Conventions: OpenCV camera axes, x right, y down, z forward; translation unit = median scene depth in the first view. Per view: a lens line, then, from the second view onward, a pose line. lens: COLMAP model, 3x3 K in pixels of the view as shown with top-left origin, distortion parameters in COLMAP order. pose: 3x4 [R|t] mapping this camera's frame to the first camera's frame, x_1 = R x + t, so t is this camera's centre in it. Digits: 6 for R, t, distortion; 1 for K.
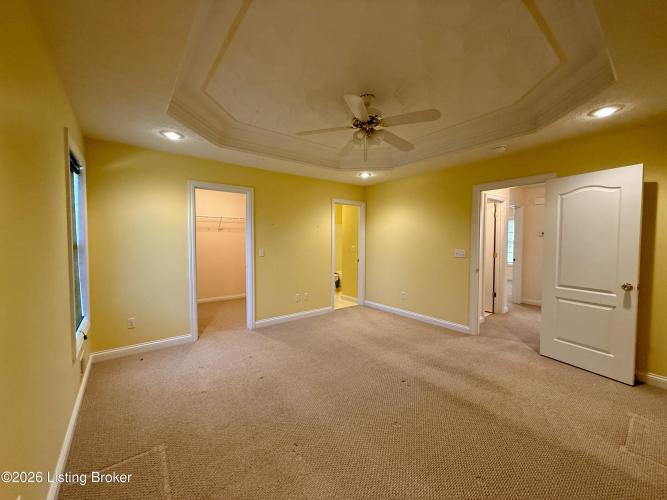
lens RADIAL K [[266.8, 0, 333.5], [0, 266.8, 250.0], [0, 0, 1]] dist [0.000811, 0.000022]
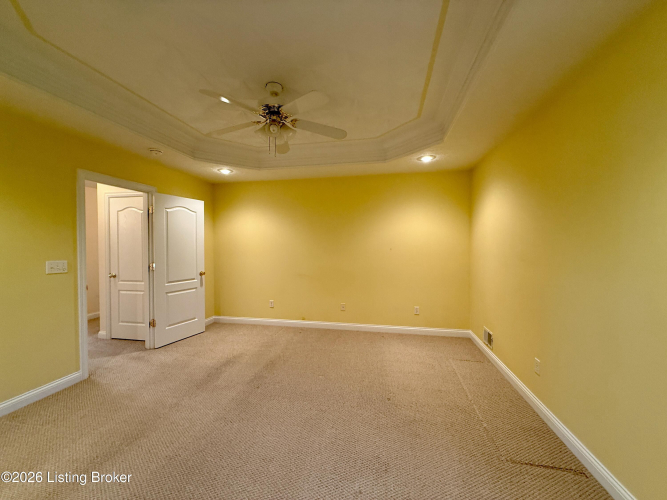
lens RADIAL K [[266.8, 0, 333.5], [0, 266.8, 250.0], [0, 0, 1]] dist [0.000811, 0.000022]
pose [[-0.656872, -0.013542, 0.753880, -0.572927], [0.031218, 0.998493, 0.045137, -0.048367], [-0.753355, 0.053184, -0.655460, 1.217109]]
